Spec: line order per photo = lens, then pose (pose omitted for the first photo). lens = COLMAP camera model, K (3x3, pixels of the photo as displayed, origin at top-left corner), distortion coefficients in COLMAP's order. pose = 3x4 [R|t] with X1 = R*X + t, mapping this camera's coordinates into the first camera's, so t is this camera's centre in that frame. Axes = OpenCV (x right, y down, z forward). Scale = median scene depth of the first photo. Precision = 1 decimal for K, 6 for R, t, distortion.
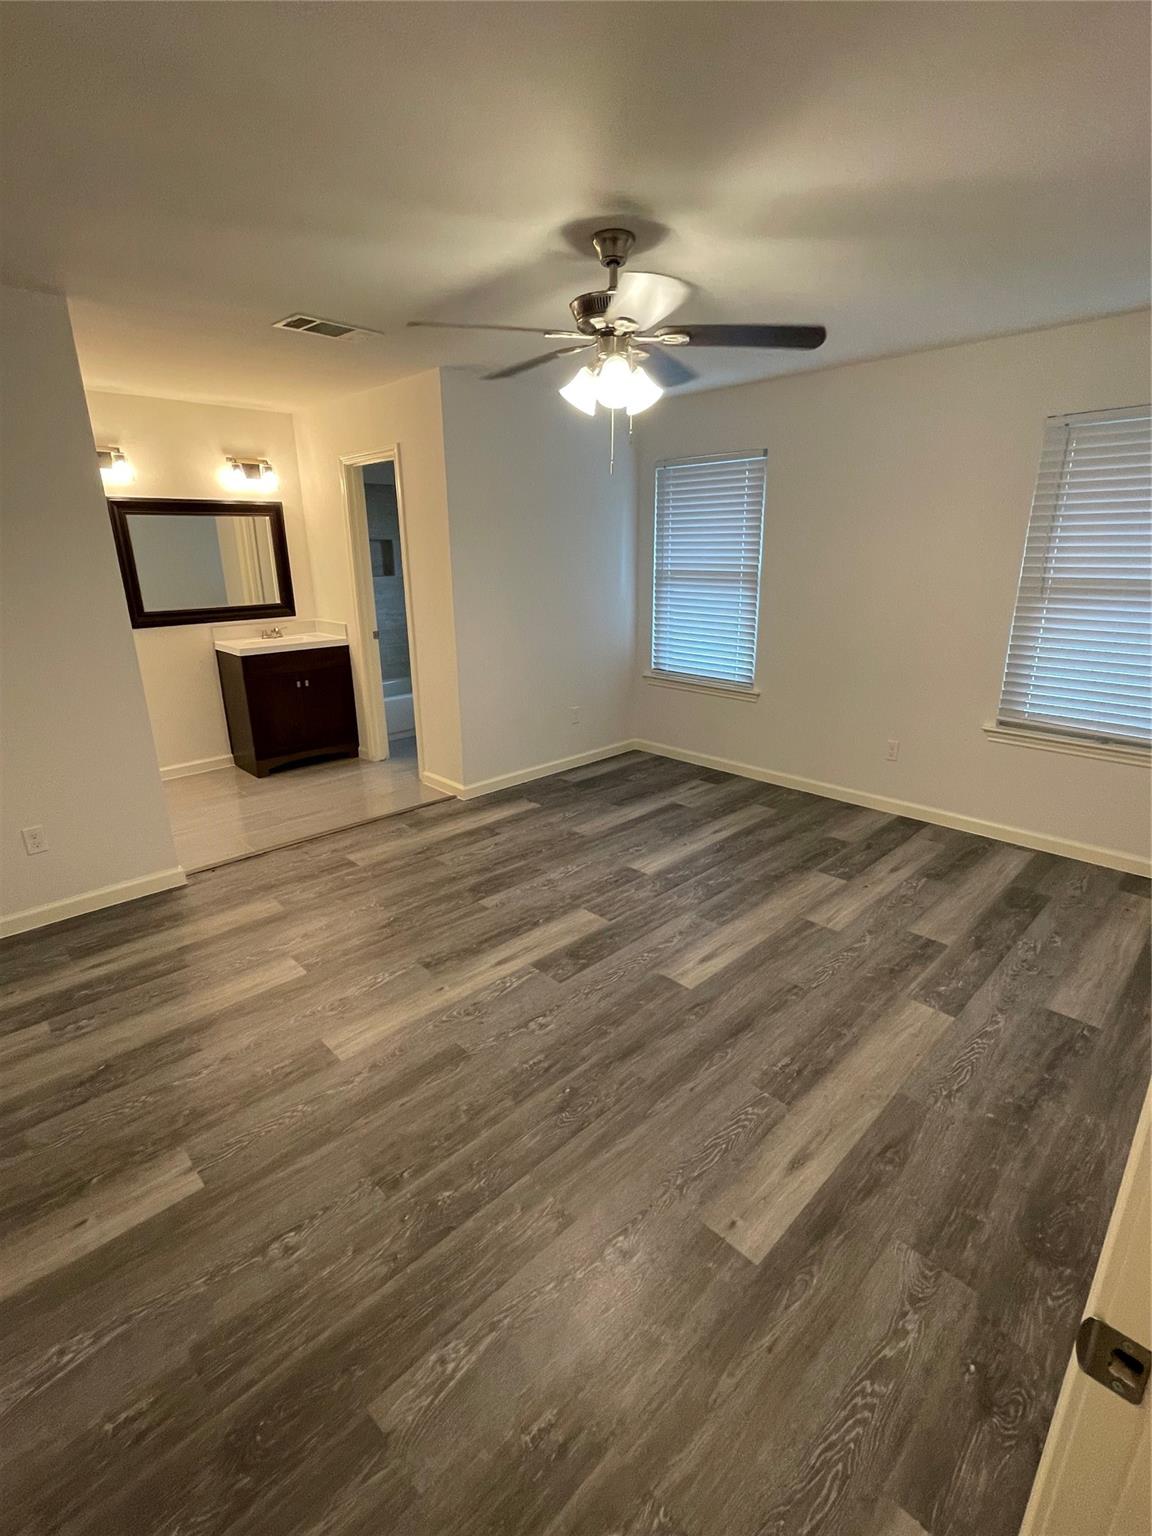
lens RADIAL K [[709.2, 0, 576.1], [0, 709.2, 770.8], [0, 0, 1]] dist [-0.003024, -0.000033]
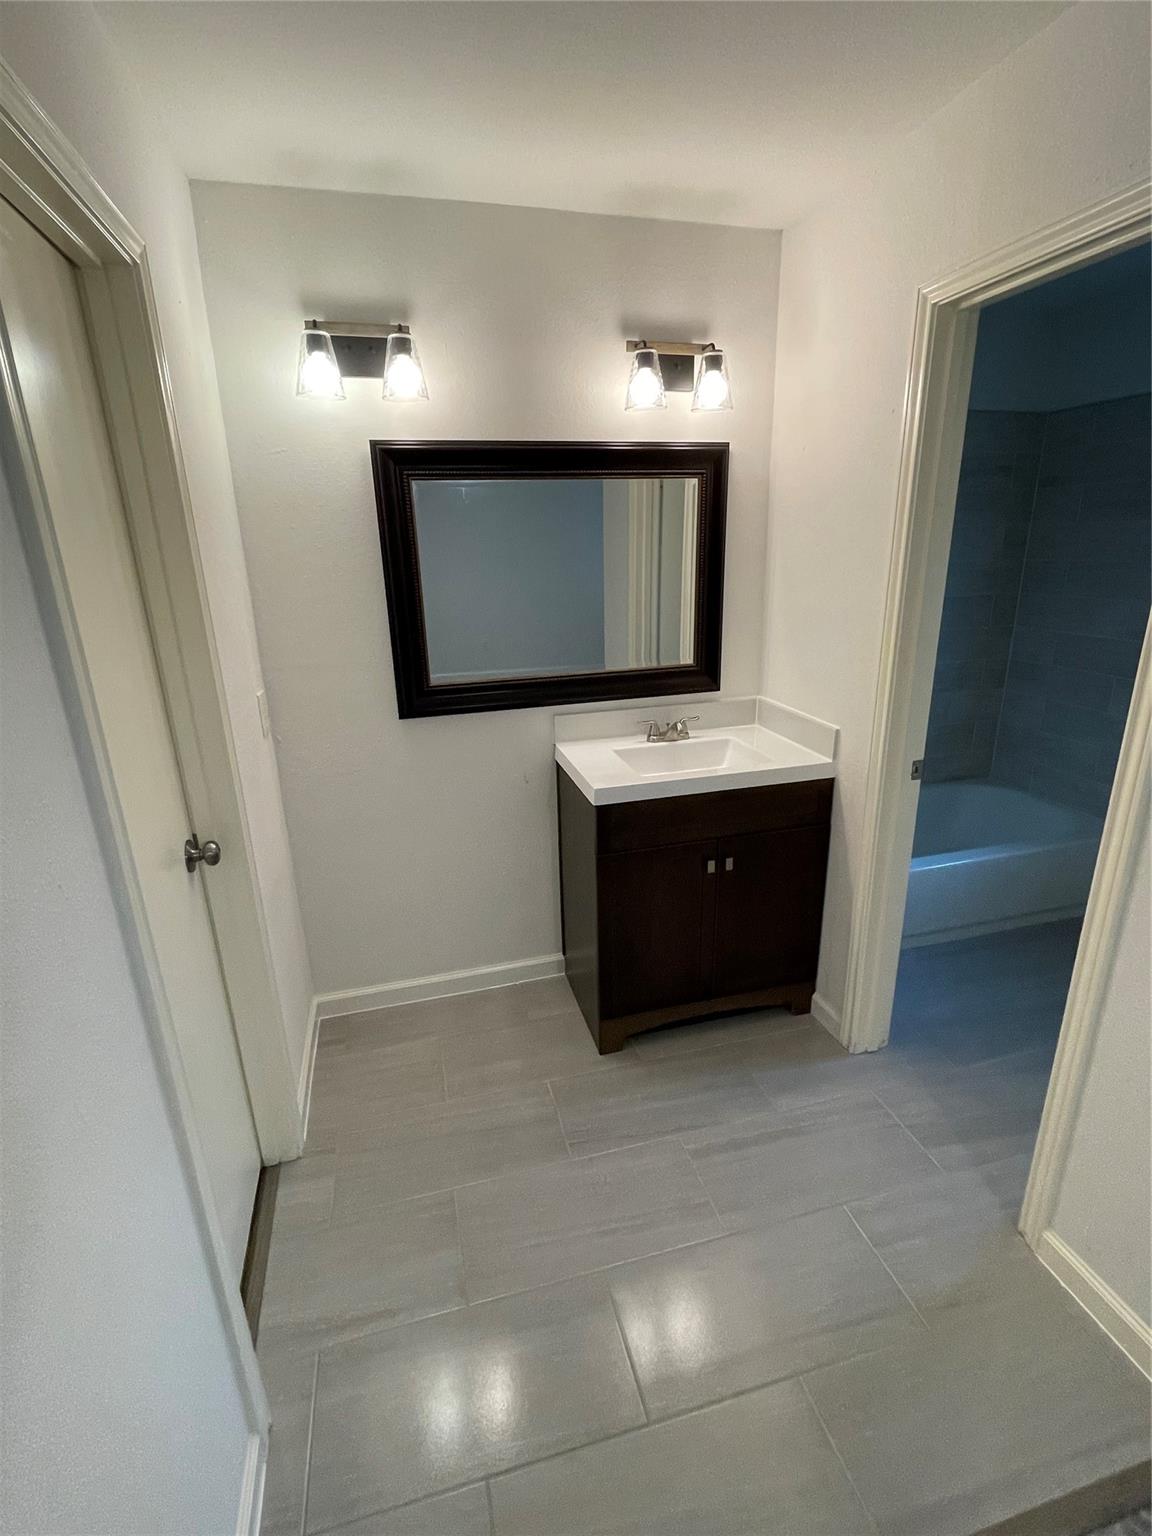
lens RADIAL K [[709.2, 0, 573.8], [0, 709.2, 763.8], [0, 0, 1]] dist [-0.003024, -0.000033]
pose [[0.873079, 0.135576, -0.468351, -0.272255], [-0.130868, 0.990477, 0.042760, -0.191256], [0.469688, 0.023959, 0.882507, 0.581904]]
